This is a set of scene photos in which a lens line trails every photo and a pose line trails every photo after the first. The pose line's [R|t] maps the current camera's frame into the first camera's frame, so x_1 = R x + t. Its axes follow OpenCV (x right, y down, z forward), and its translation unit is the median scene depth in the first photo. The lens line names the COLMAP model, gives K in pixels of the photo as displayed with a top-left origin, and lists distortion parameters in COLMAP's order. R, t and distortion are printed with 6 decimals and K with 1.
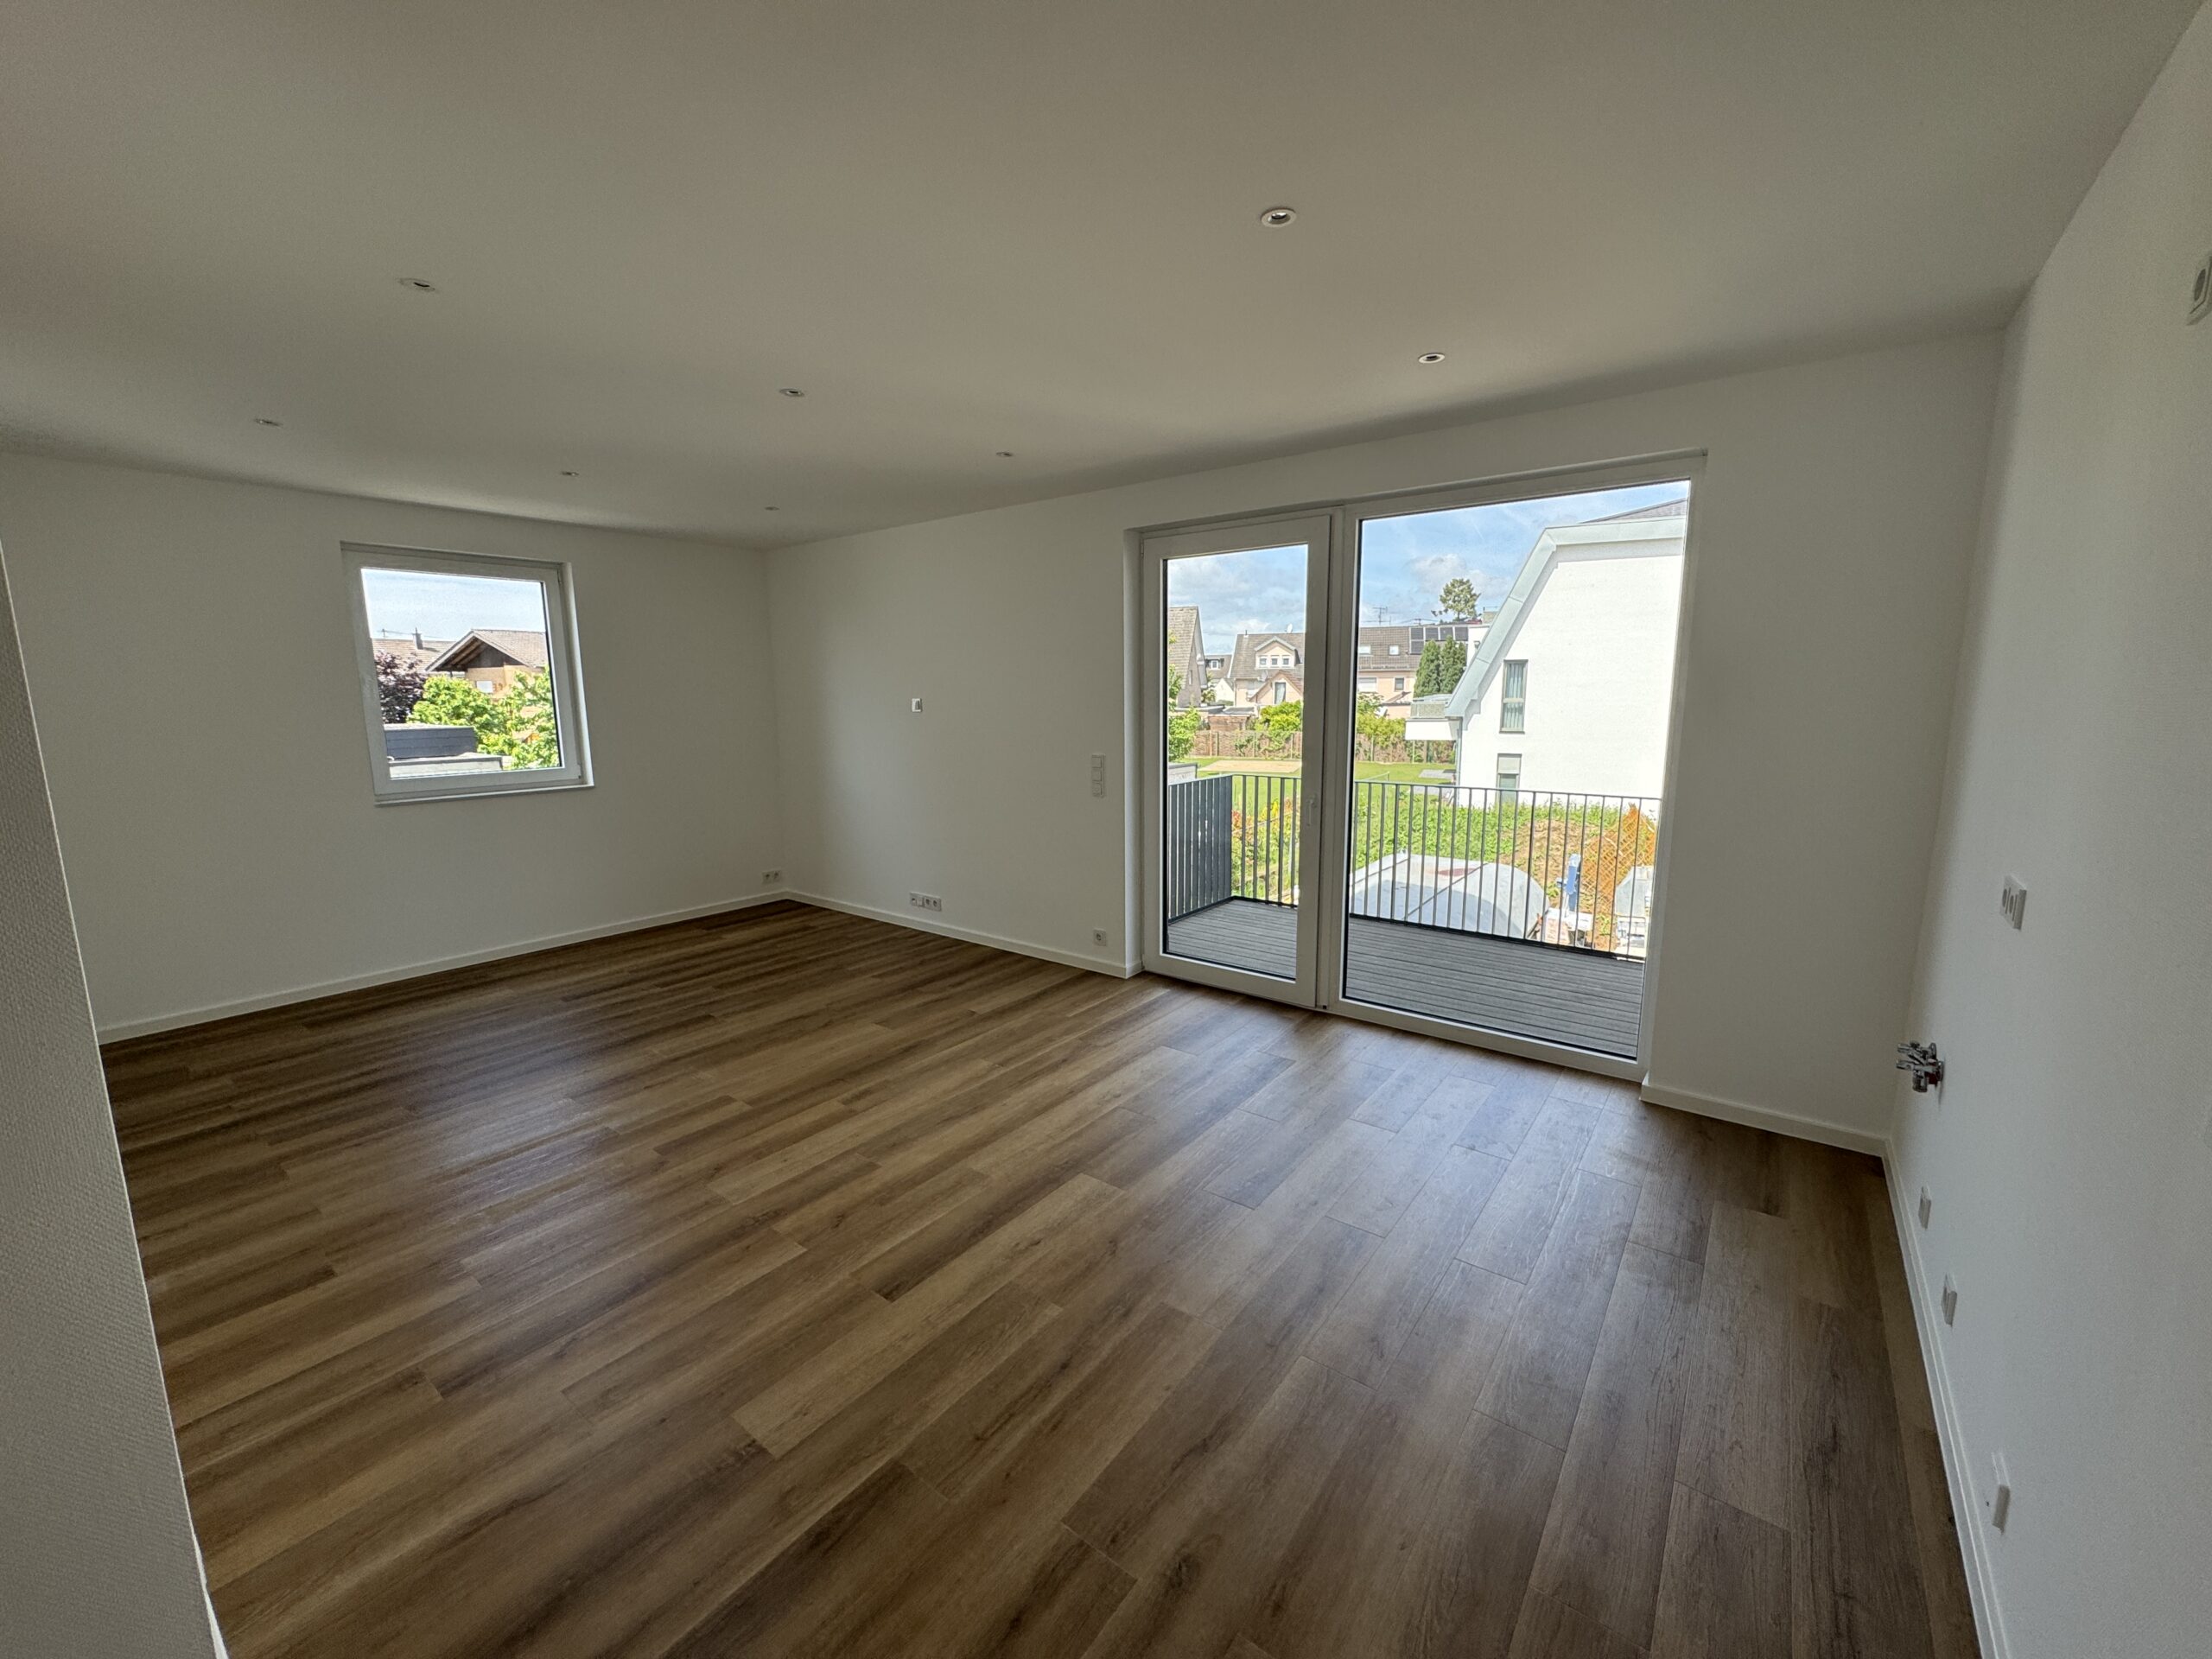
lens RADIAL K [[887.9, 0, 1114.5], [0, 887.9, 825.7], [0, 0, 1]] dist [-0.003503, 0.000607]
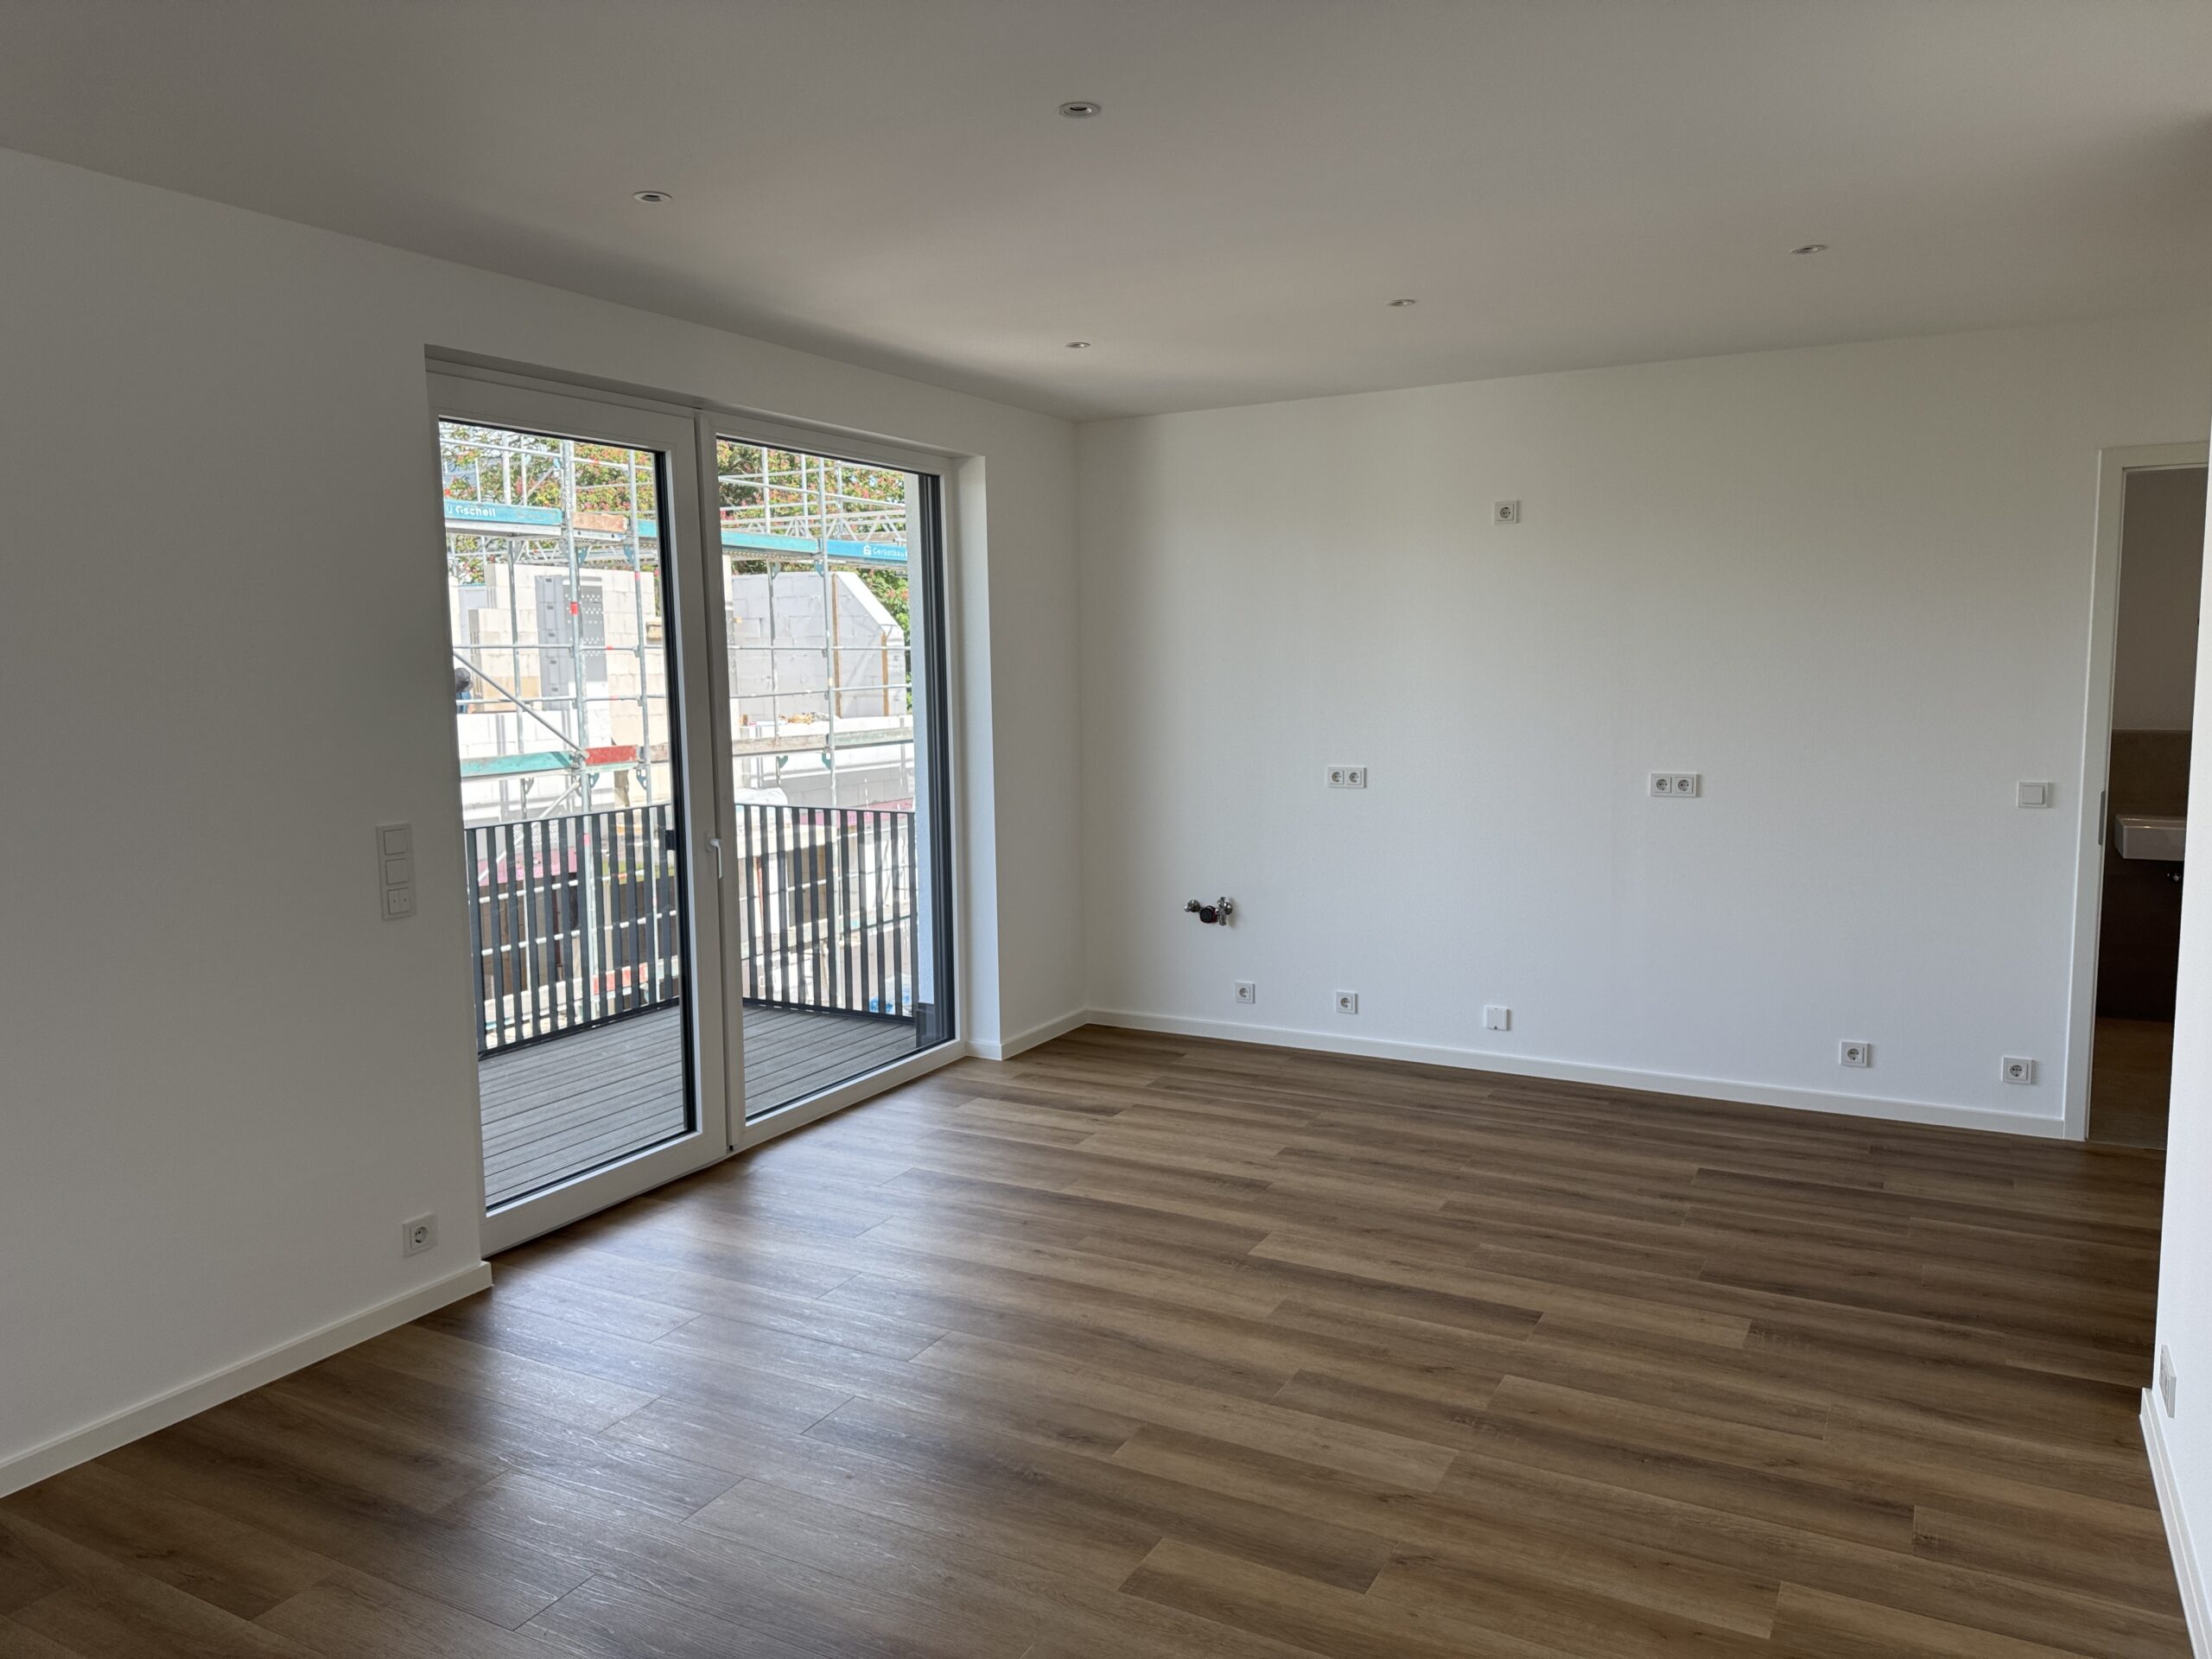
lens RADIAL K [[1537.9, 0, 1099.4], [0, 1537.9, 824.3], [0, 0, 1]] dist [-0.000131, -0.015230]
pose [[-0.135112, -0.100981, 0.985671, -1.424741], [0.171365, 0.977420, 0.123626, -0.201164], [-0.975899, 0.185613, -0.114756, 1.272637]]
